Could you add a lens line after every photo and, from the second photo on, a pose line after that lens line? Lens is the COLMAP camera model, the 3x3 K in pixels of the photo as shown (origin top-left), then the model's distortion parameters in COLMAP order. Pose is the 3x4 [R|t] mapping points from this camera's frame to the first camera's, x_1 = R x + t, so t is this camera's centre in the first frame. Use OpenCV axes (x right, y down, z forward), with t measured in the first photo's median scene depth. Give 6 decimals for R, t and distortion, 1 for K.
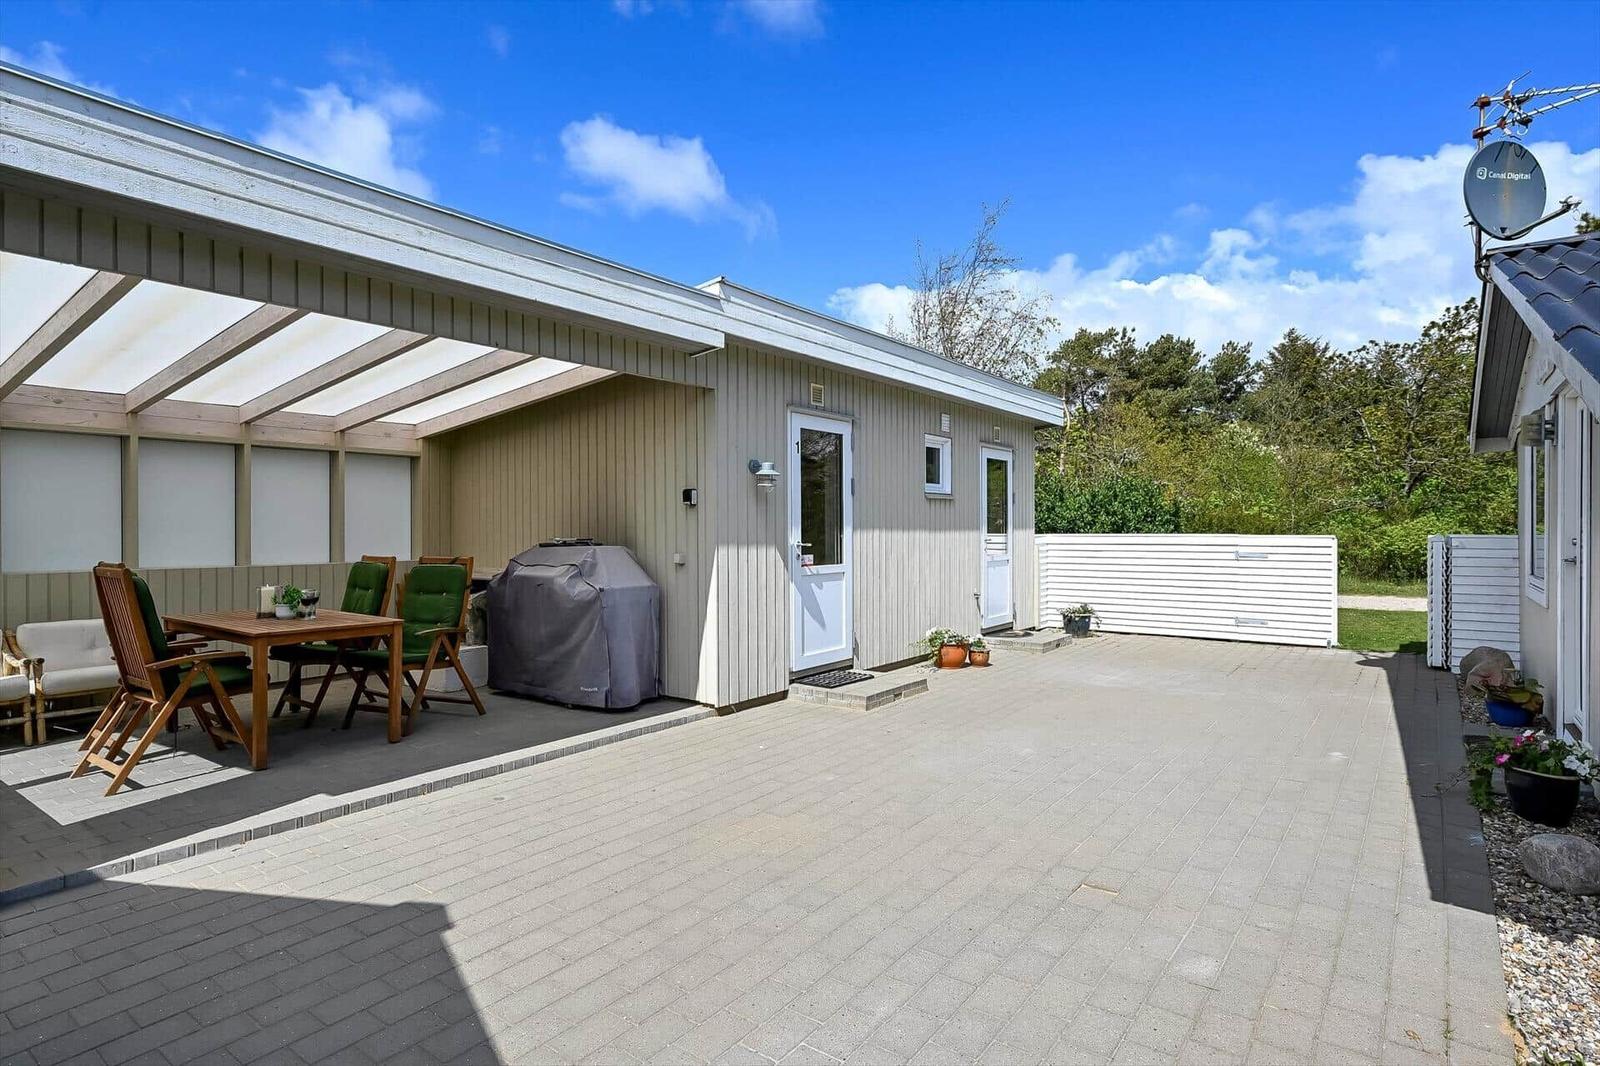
lens RADIAL K [[804.0, 0, 785.6], [0, 804.0, 536.2], [0, 0, 1]] dist [-0.000585, 0.001018]
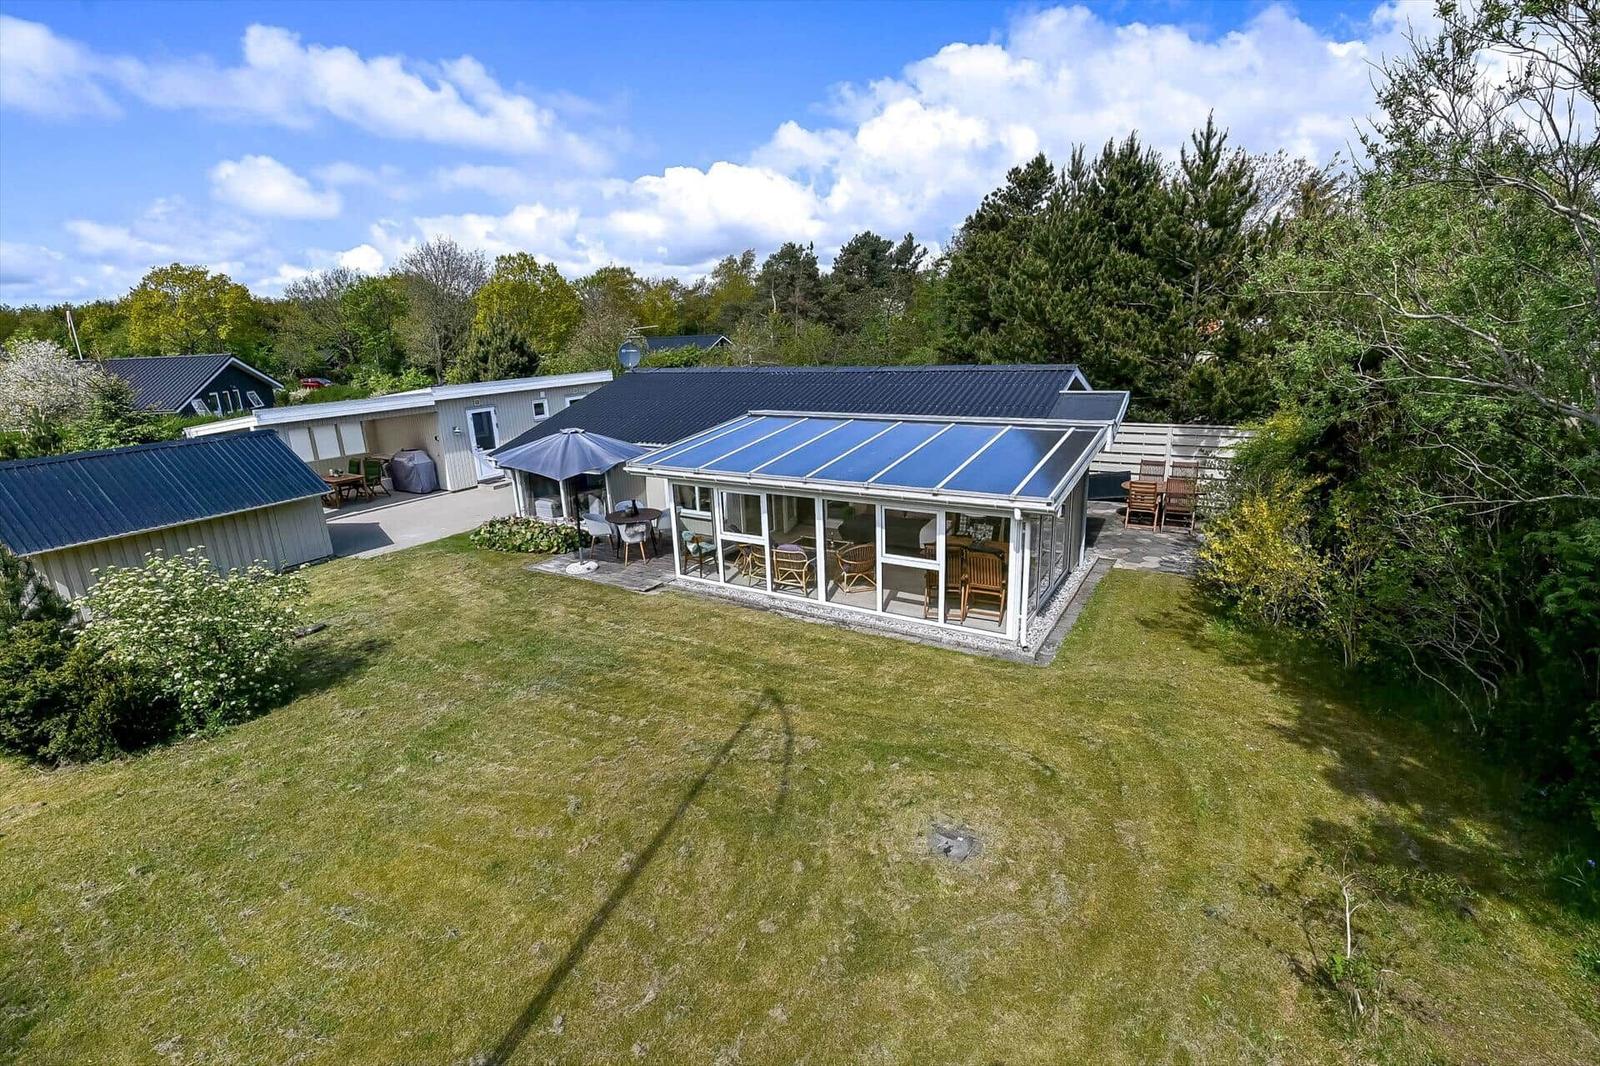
lens RADIAL K [[714.2, 0, 799.9], [0, 714.2, 522.5], [0, 0, 1]] dist [0.002495, -0.000126]
pose [[0.995655, -0.053728, 0.076051, 1.306754], [0.031818, 0.963888, 0.264398, -0.501521], [-0.087511, -0.260830, 0.961410, -2.505663]]
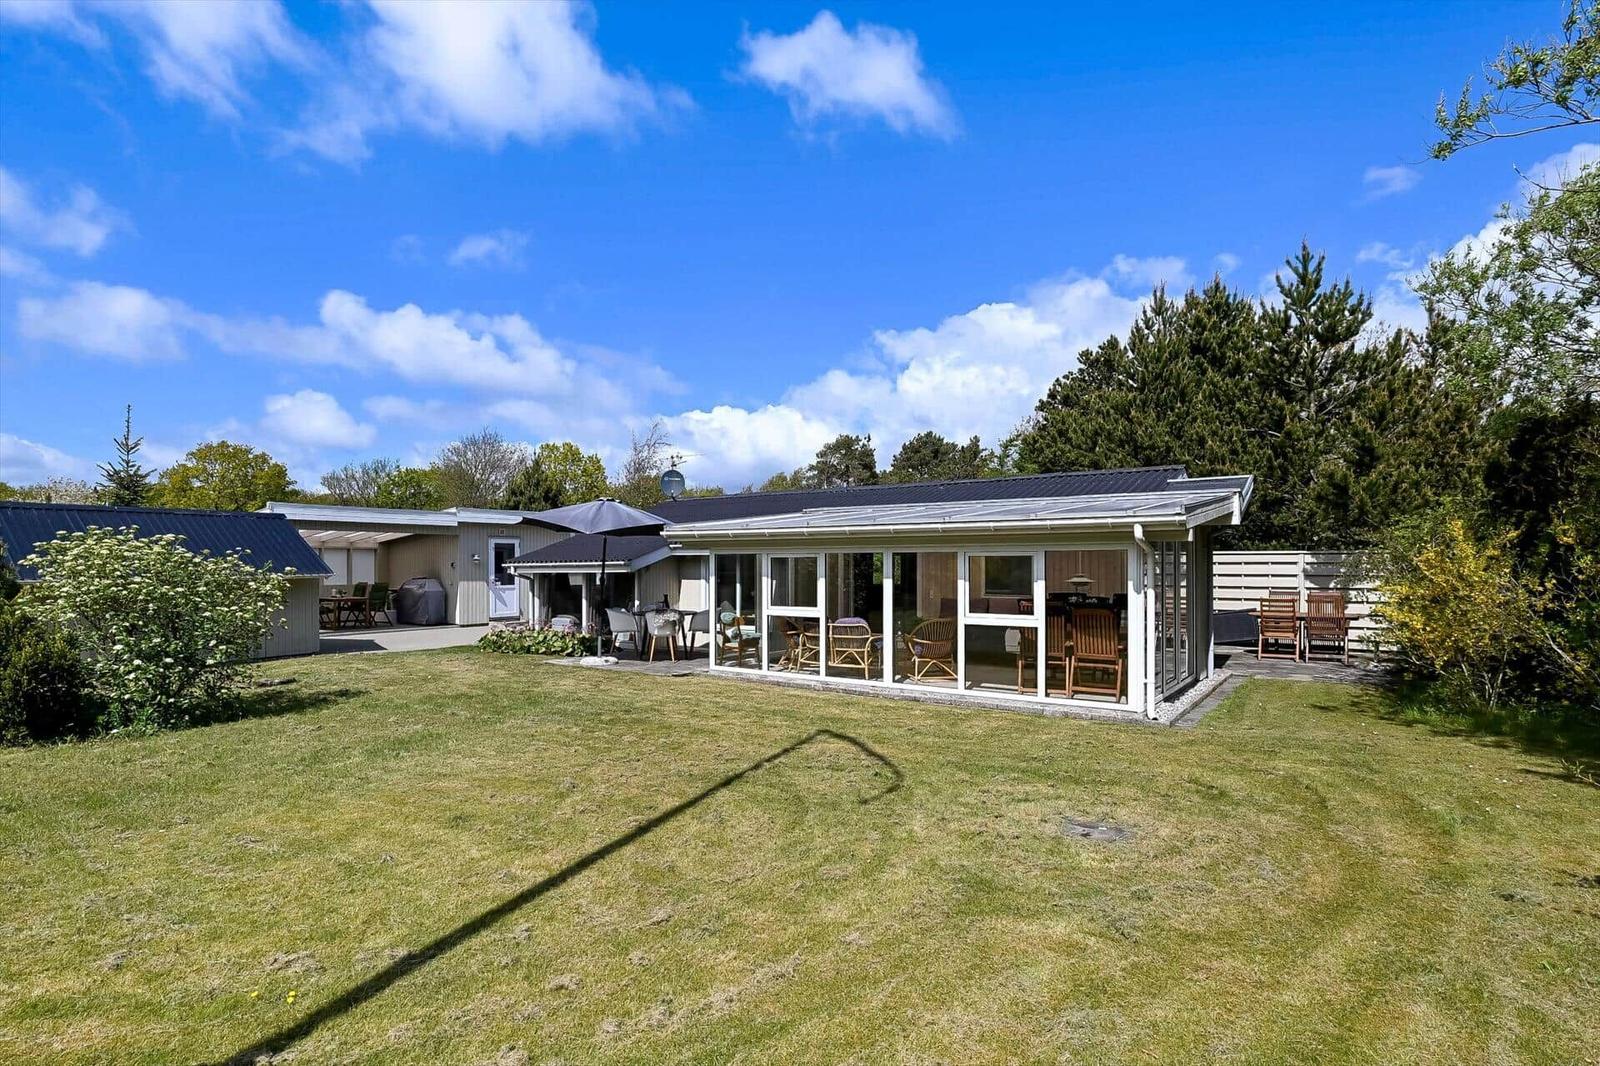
lens RADIAL K [[804.0, 0, 794.4], [0, 804.0, 565.7], [0, 0, 1]] dist [-0.000585, 0.001018]
pose [[0.999768, 0.002737, 0.021343, 1.257907], [-0.002596, 0.999975, -0.006604, -0.026397], [-0.021361, 0.006547, 0.999750, -2.463309]]
